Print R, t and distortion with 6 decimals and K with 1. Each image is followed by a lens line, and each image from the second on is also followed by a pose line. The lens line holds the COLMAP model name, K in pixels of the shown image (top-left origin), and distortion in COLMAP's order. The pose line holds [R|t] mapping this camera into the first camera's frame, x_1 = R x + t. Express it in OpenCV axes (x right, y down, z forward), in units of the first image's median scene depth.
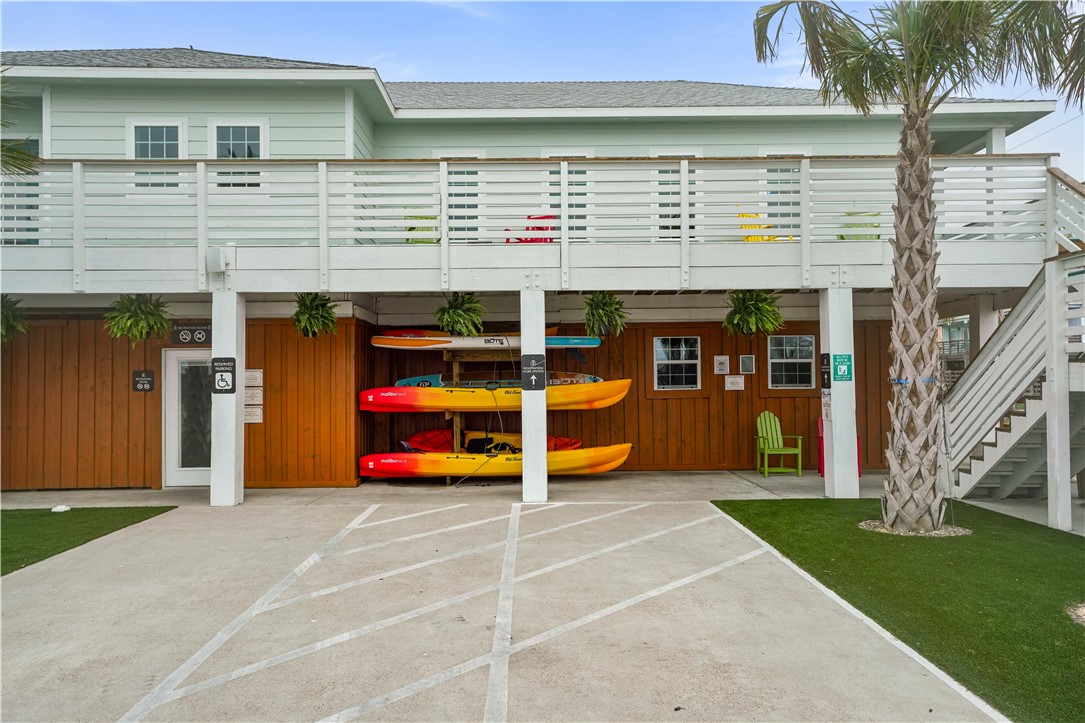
lens RADIAL K [[703.1, 0, 542.5], [0, 703.1, 361.5], [0, 0, 1]] dist [0.002182, 0.001429]
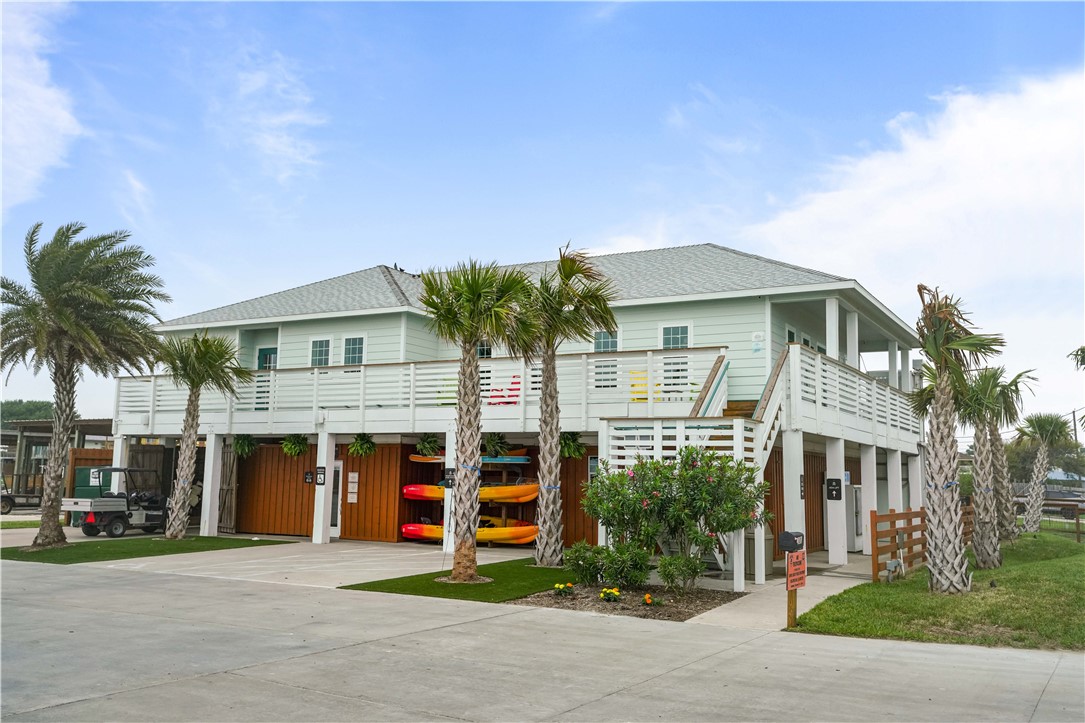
lens RADIAL K [[972.0, 0, 542.5], [0, 972.0, 361.5], [0, 0, 1]] dist [0.072126, 0.000294]
pose [[0.854768, -0.039876, -0.517476, 1.331642], [-0.017166, 0.994327, -0.104977, -0.018918], [0.518726, 0.098614, 0.849234, -0.912215]]
